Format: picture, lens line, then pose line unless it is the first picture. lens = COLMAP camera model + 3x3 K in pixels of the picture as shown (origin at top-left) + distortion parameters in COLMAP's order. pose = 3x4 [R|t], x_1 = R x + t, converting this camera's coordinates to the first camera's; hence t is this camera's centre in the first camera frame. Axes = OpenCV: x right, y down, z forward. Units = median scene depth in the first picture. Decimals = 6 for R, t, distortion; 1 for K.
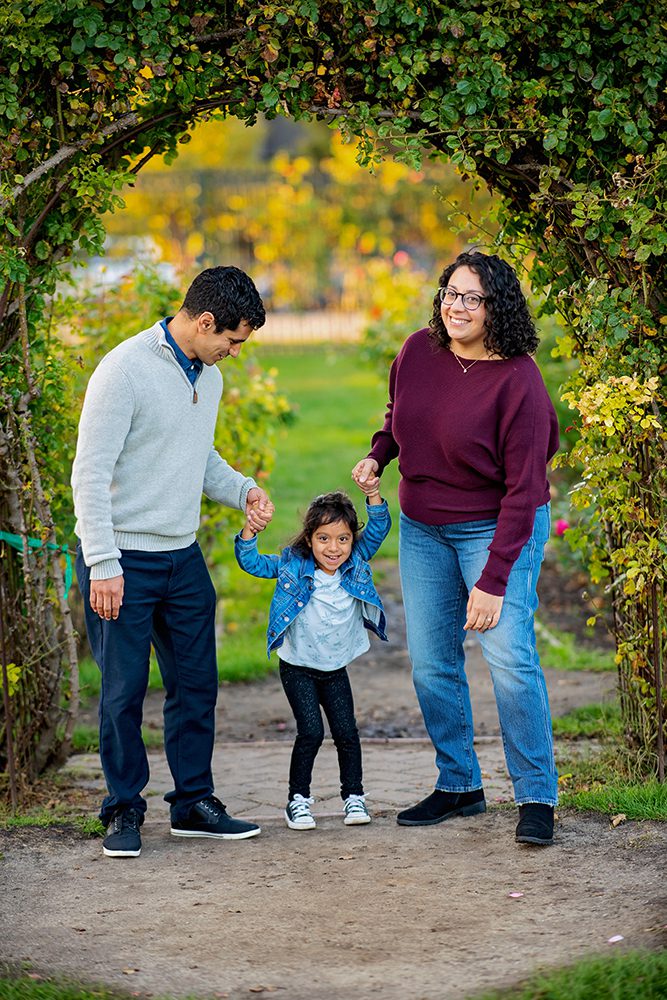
lens RADIAL K [[2900.2, 0, 346.6], [0, 2900.2, 554.0], [0, 0, 1]] dist [0.135965, 1.441030]
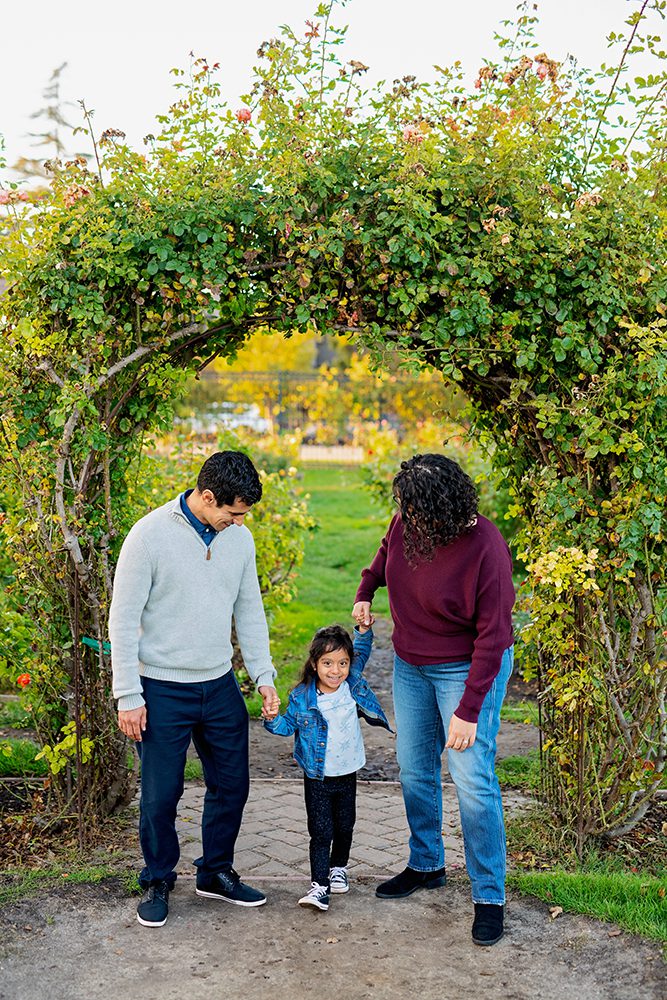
lens RADIAL K [[1411.7, 0, 336.0], [0, 1411.7, 540.7], [0, 0, 1]] dist [0.012086, 0.025127]
pose [[0.998835, 0.047399, -0.009040, -0.001480], [-0.047520, 0.998777, -0.013658, -0.050062], [0.008381, 0.014072, 0.999866, 0.378716]]
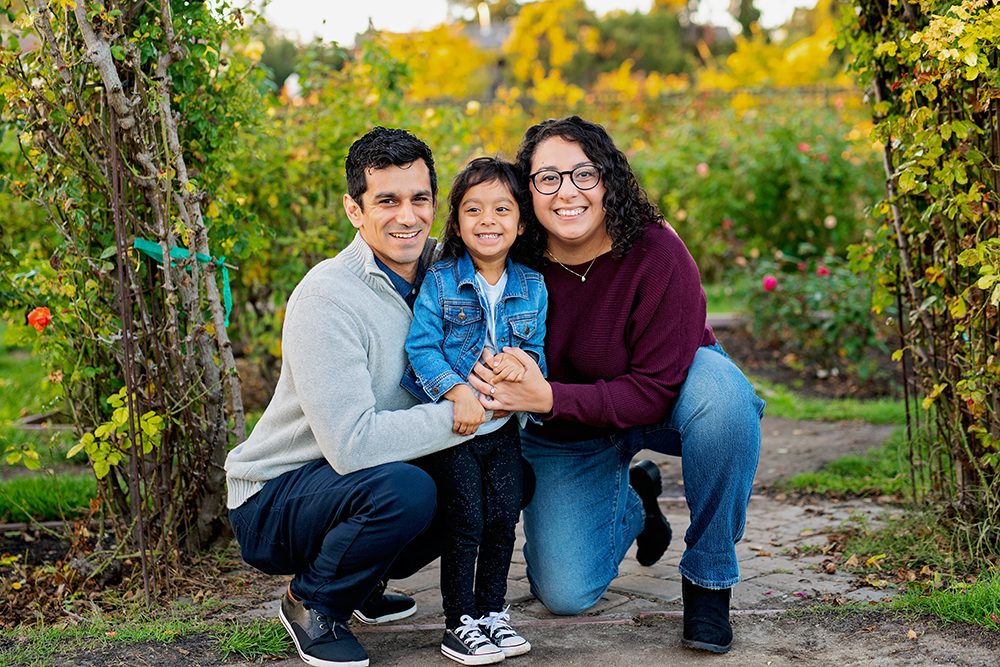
lens RADIAL K [[1696.6, 0, 487.9], [0, 1696.6, 303.2], [0, 0, 1]] dist [0.008252, -0.018065]
pose [[0.999506, -0.005384, -0.030974, -0.013091], [0.004431, 0.999517, -0.030754, 0.024590], [0.031125, 0.030602, 0.999047, 0.580945]]
